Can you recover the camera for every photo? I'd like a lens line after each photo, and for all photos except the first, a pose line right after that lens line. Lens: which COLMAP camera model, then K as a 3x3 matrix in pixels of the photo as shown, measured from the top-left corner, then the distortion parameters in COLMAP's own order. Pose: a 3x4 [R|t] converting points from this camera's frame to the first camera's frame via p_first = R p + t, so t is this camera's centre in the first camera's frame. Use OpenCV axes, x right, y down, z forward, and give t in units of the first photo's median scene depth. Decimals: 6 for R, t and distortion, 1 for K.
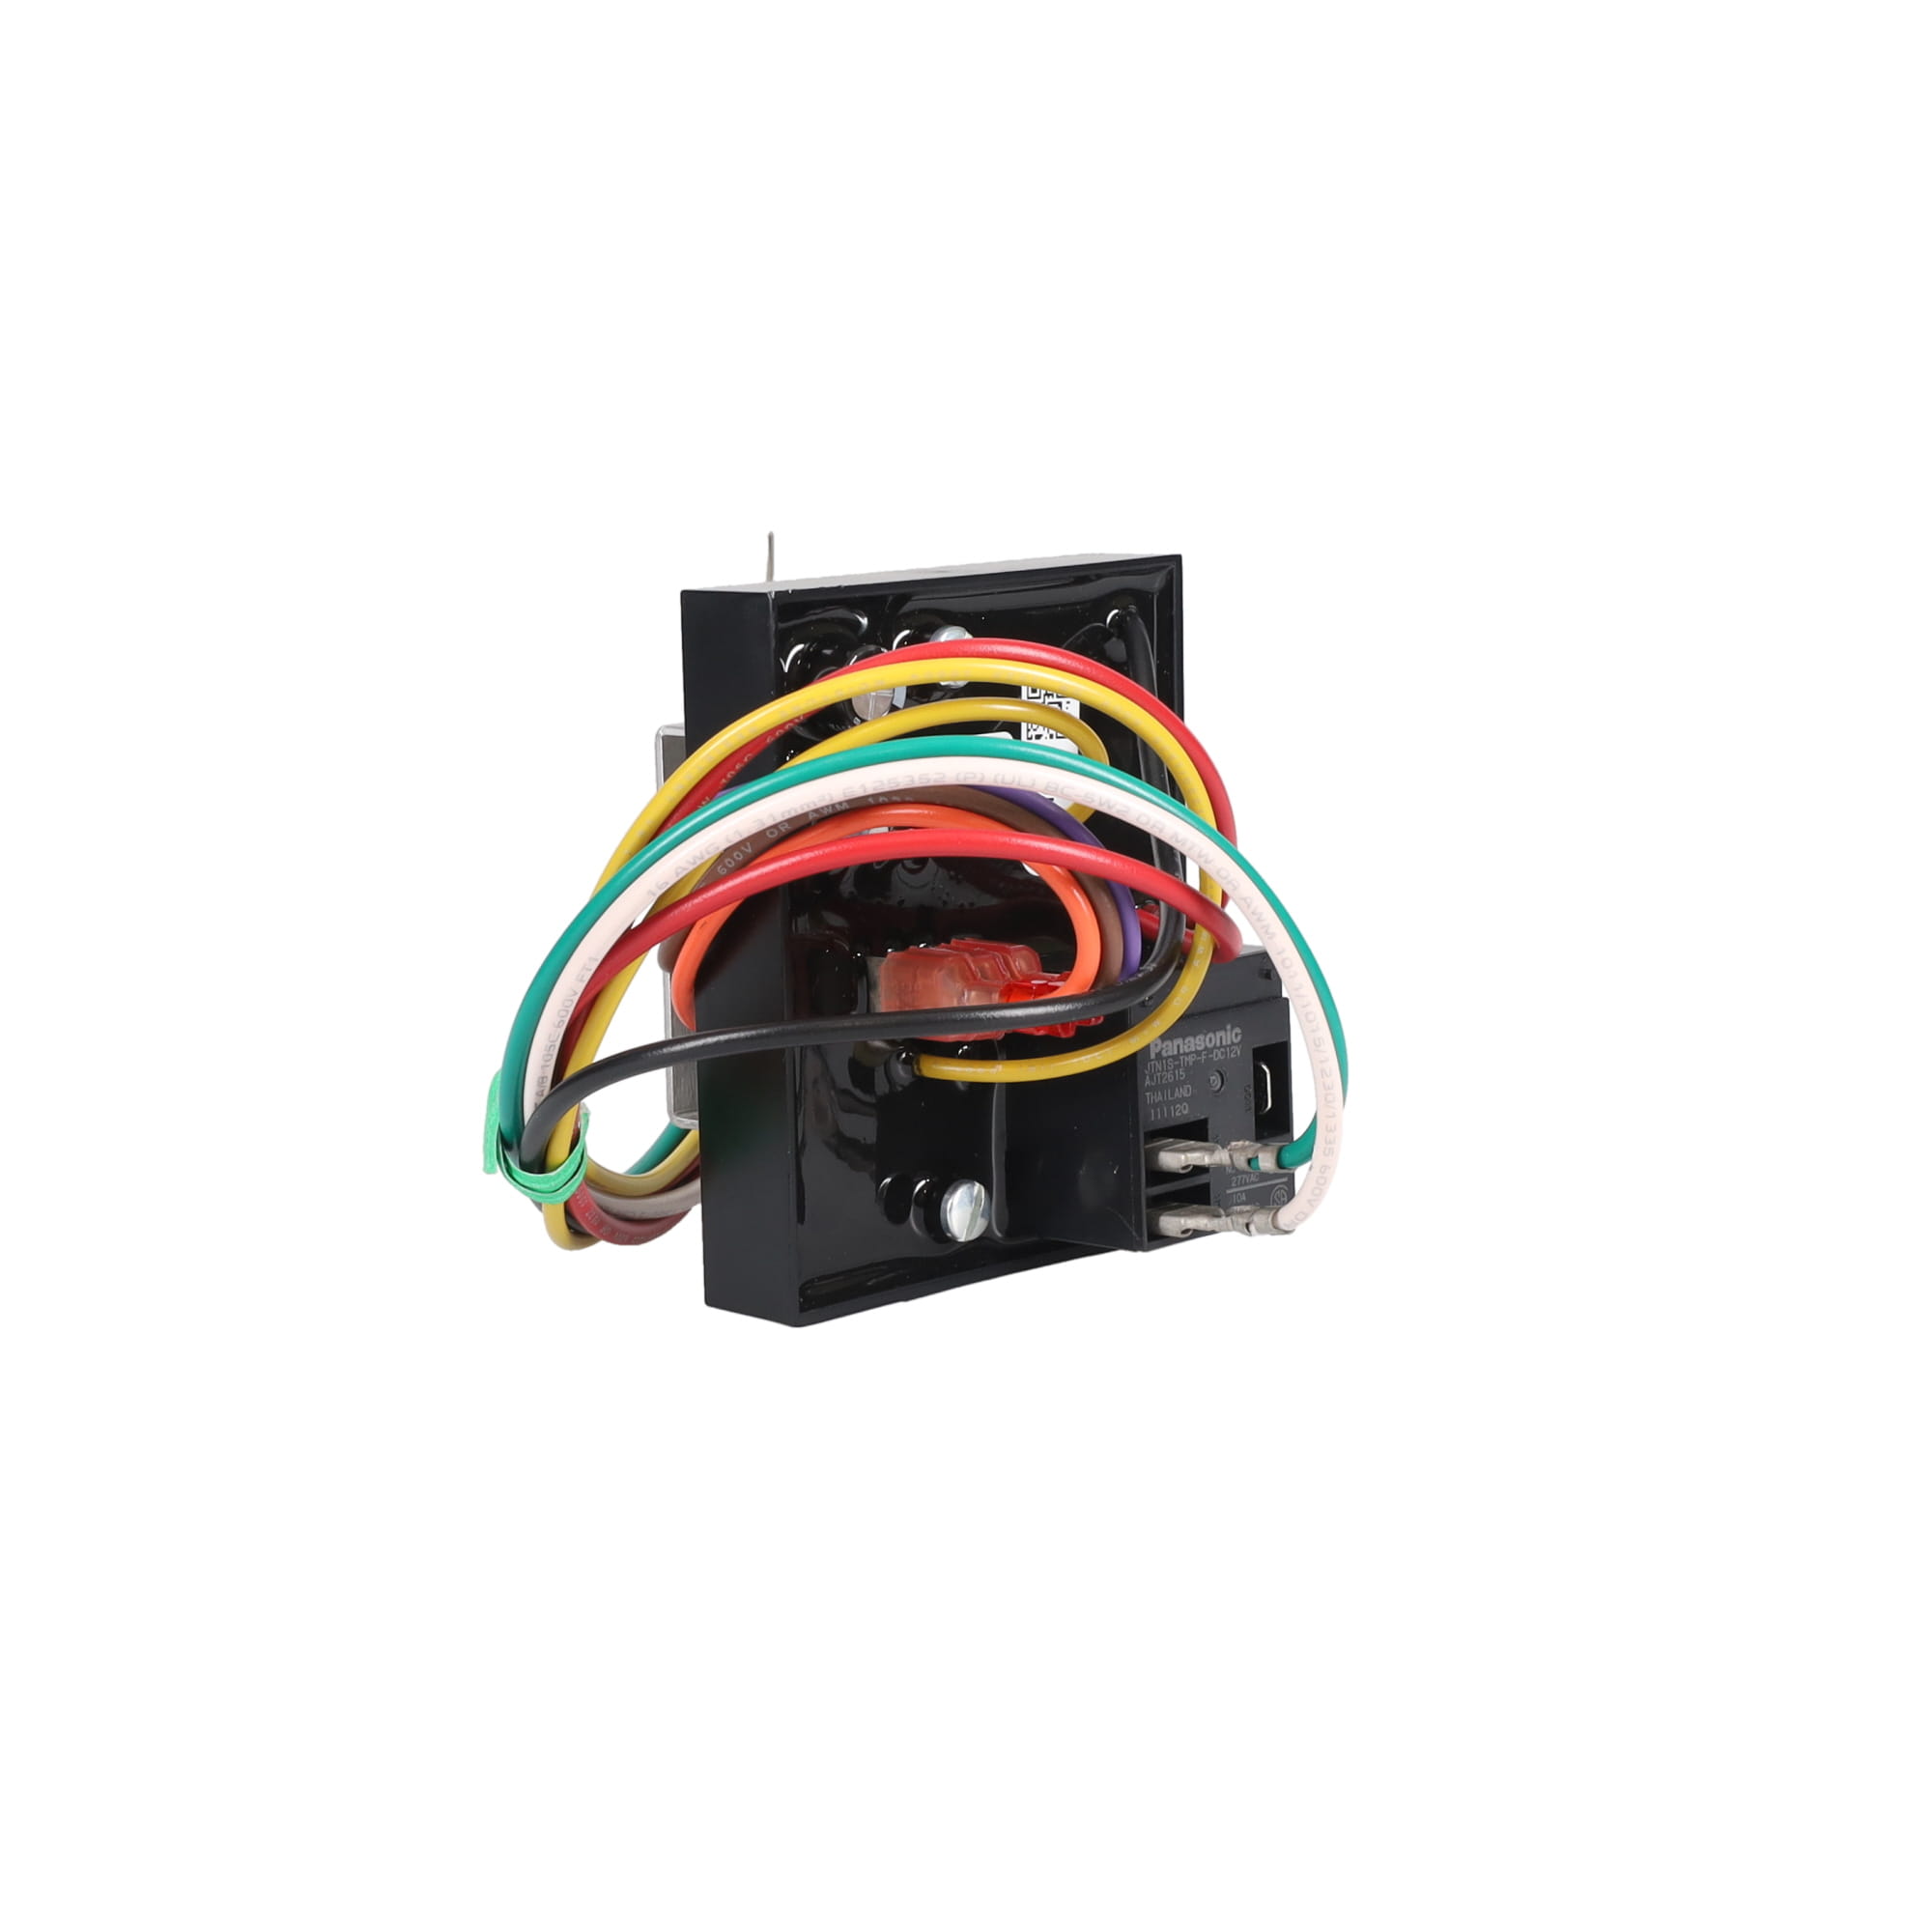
lens RADIAL K [[5108.2, 0, 966.0], [0, 5108.2, 966.0], [0, 0, 1]] dist [-0.852537, -0.073237]
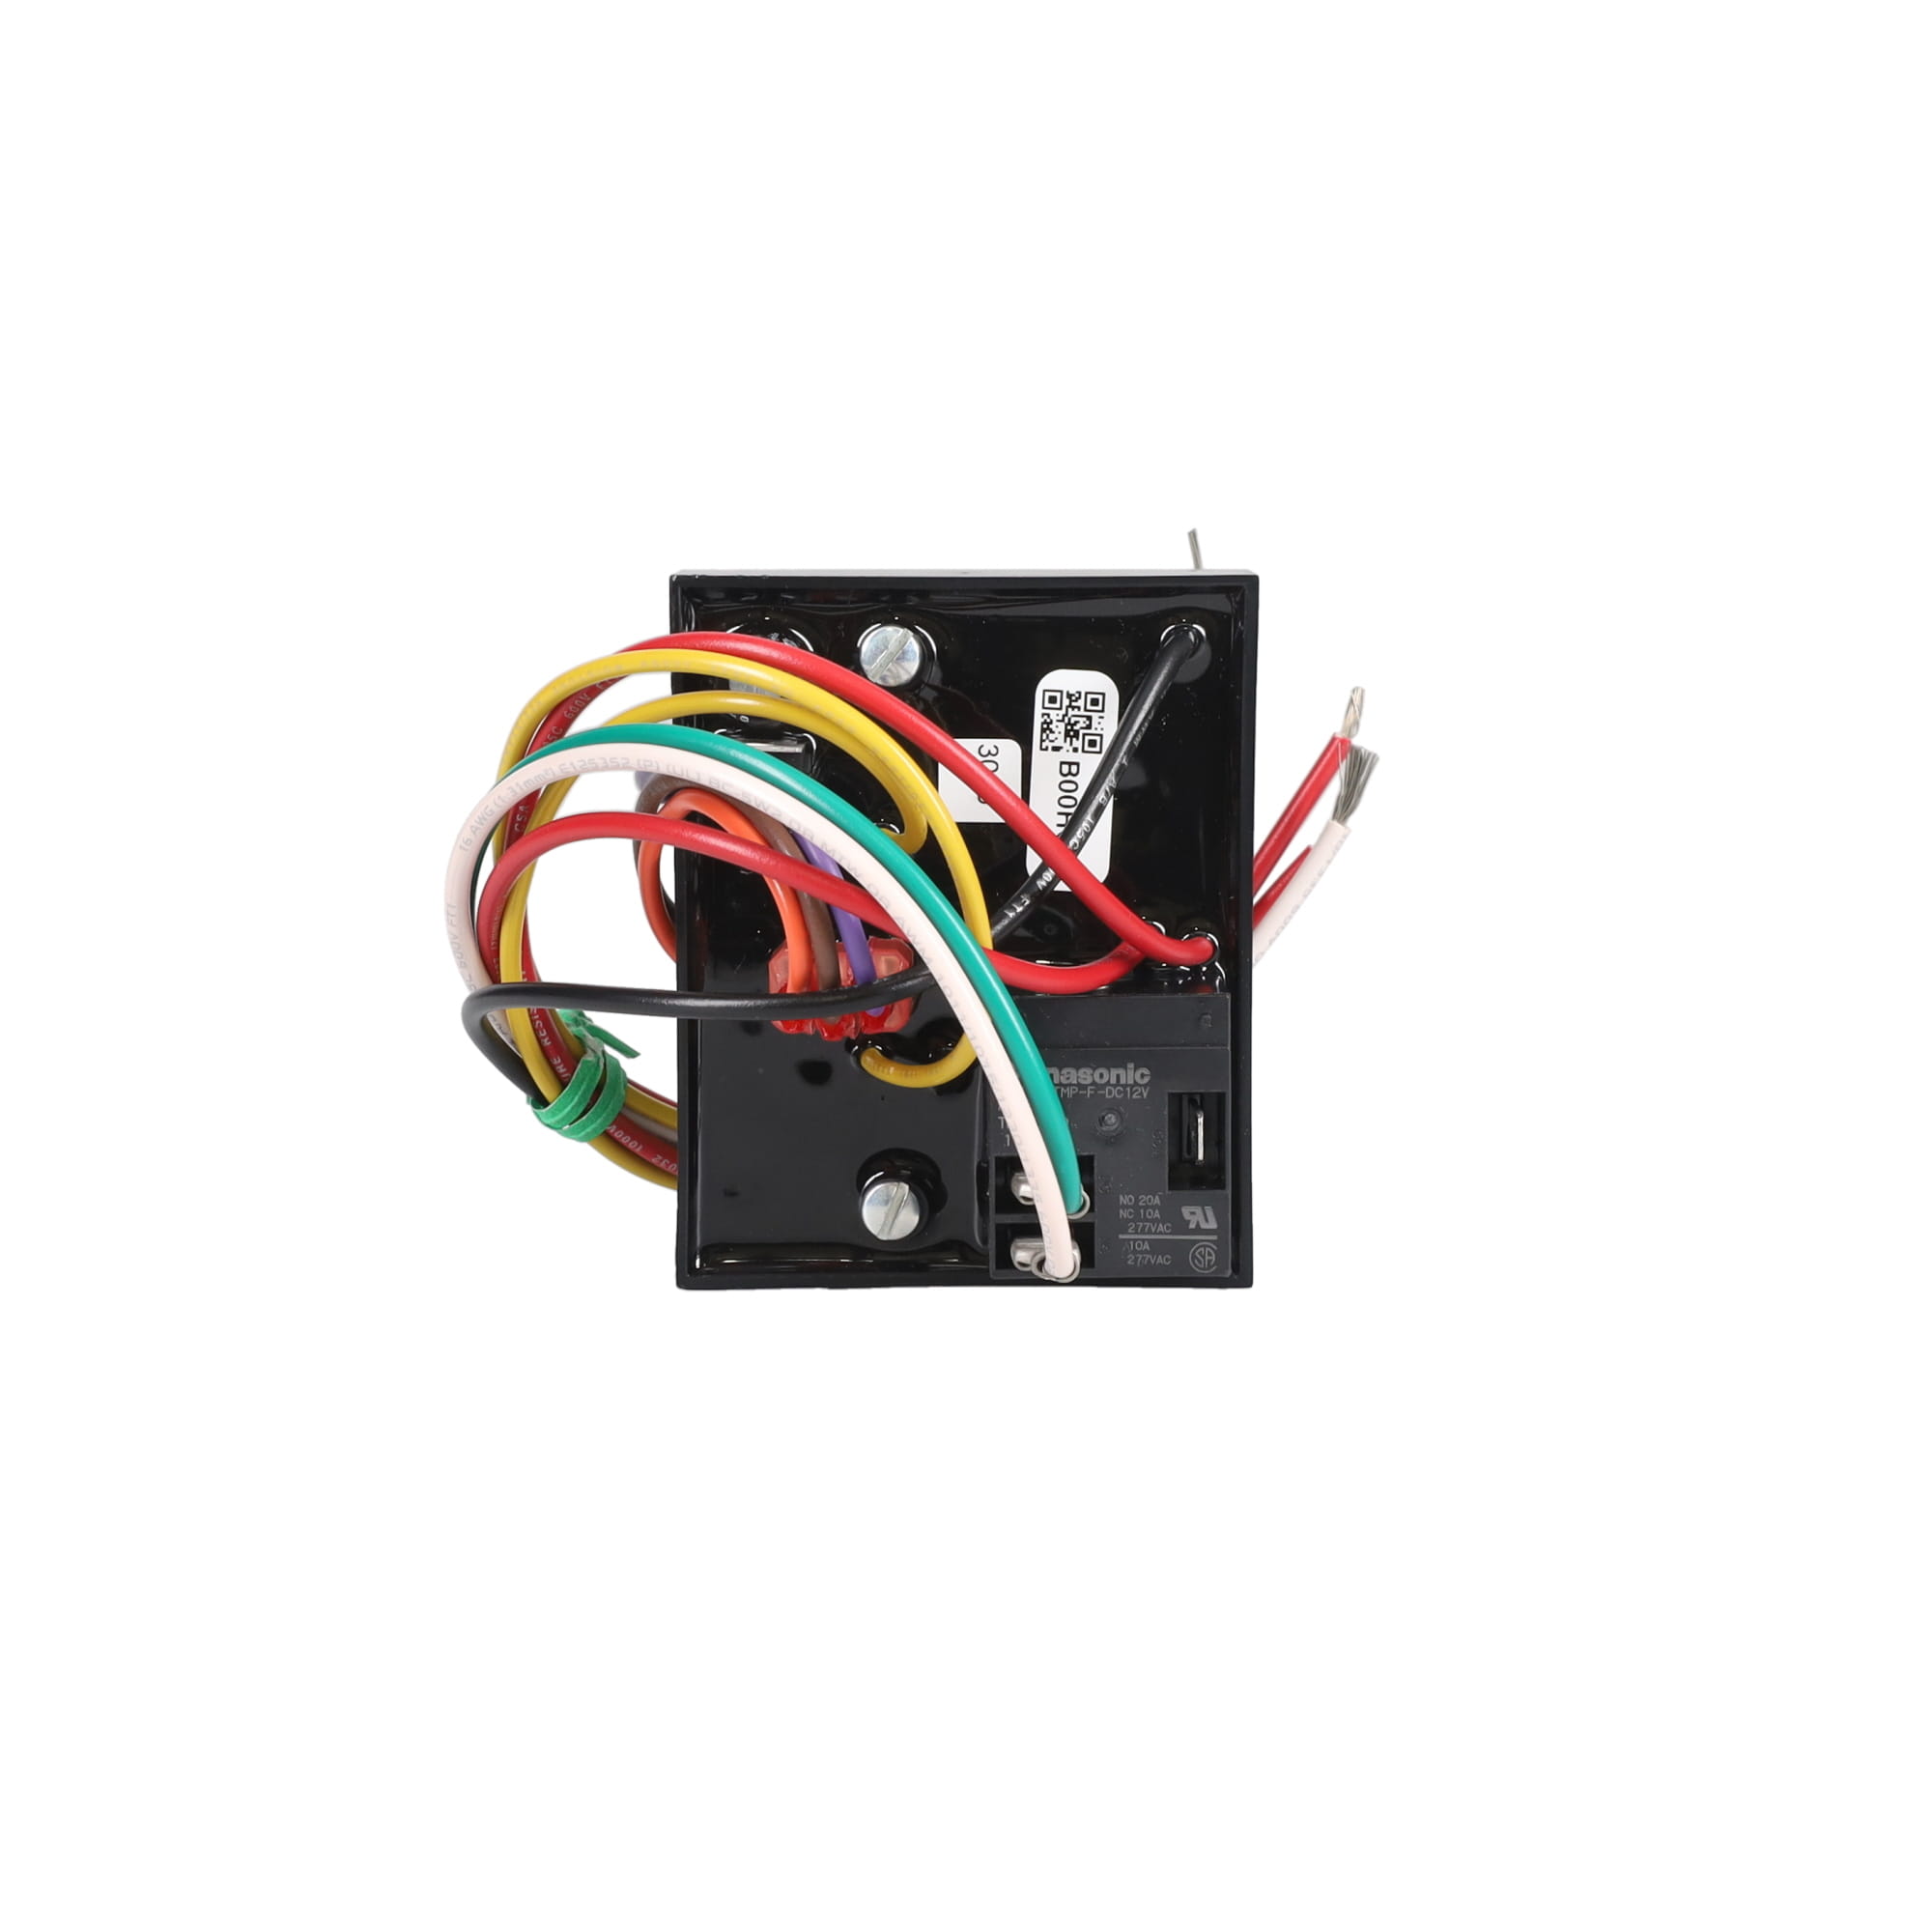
lens RADIAL K [[5108.2, 0, 966.0], [0, 5108.2, 966.0], [0, 0, 1]] dist [-0.852537, -0.073237]
pose [[0.706261, 0.120272, -0.697660, 0.700813], [-0.119564, 0.991572, 0.049902, -0.051109], [0.697782, 0.048172, 0.714689, 0.293384]]
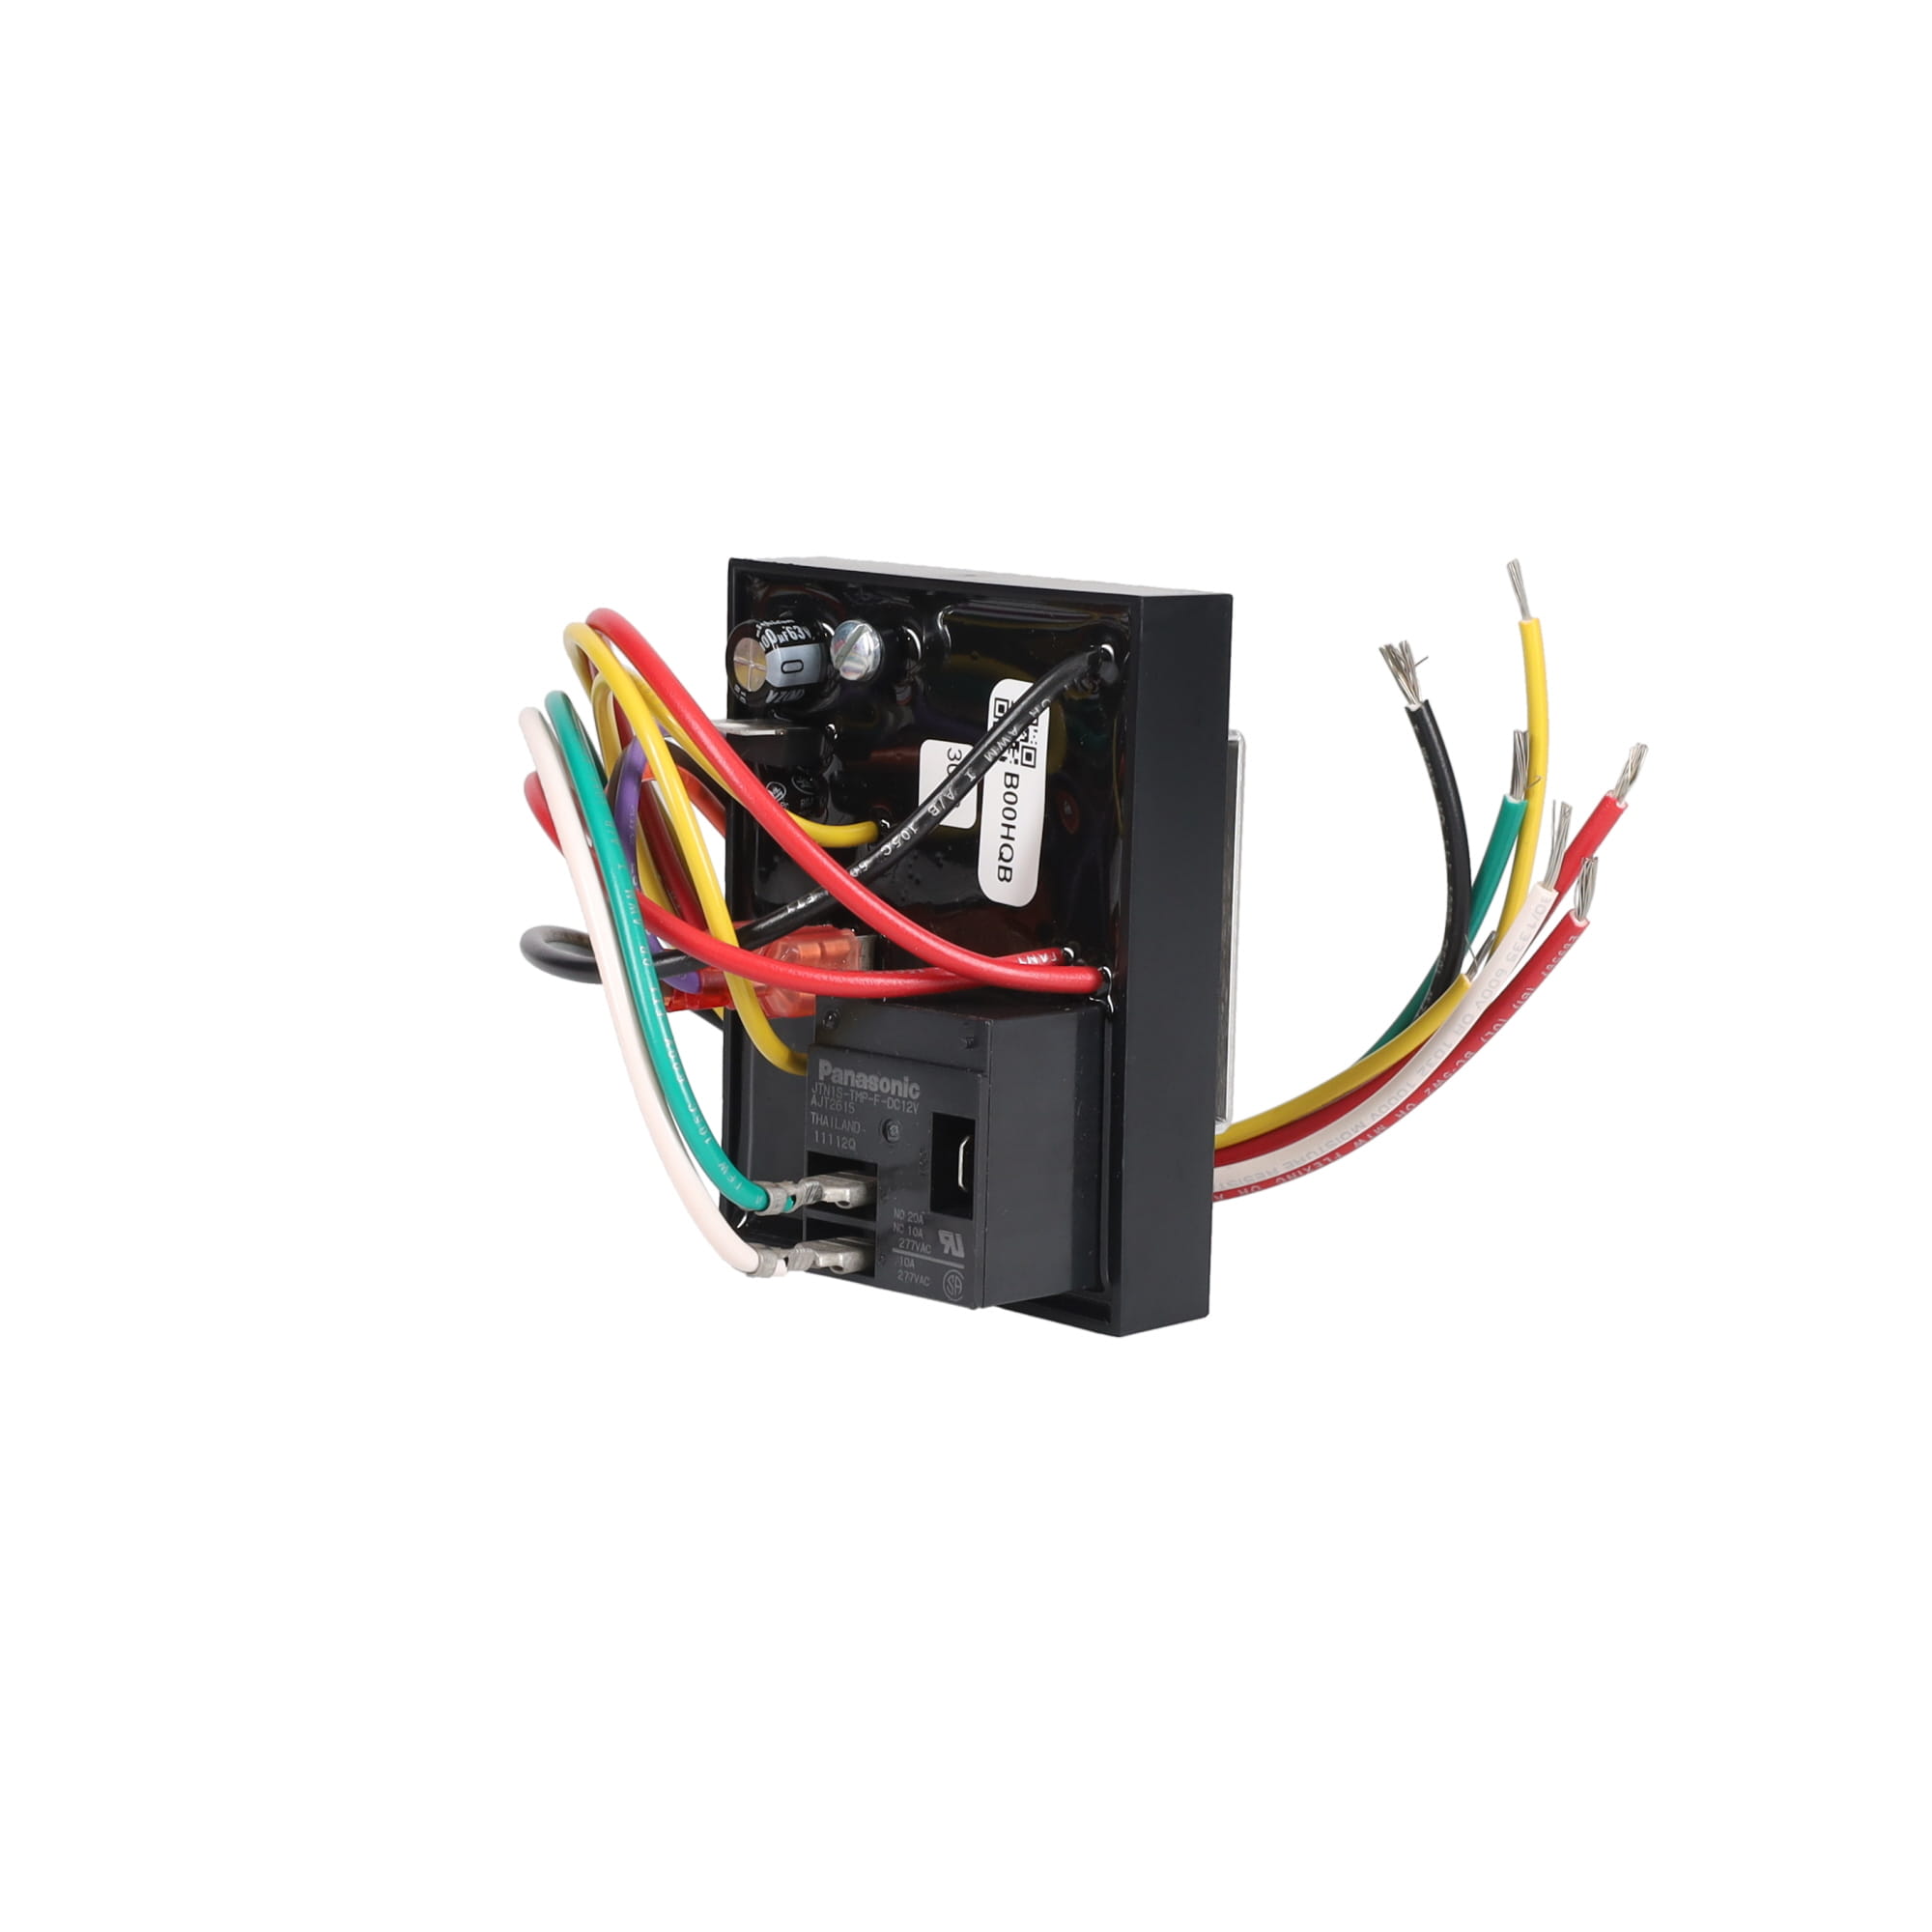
lens RADIAL K [[5108.2, 0, 966.0], [0, 5108.2, 966.0], [0, 0, 1]] dist [-0.852537, -0.073237]
pose [[0.004773, 0.171286, -0.985210, 0.986931], [-0.170356, 0.970959, 0.167983, -0.170421], [0.985371, 0.167034, 0.033814, 0.980951]]
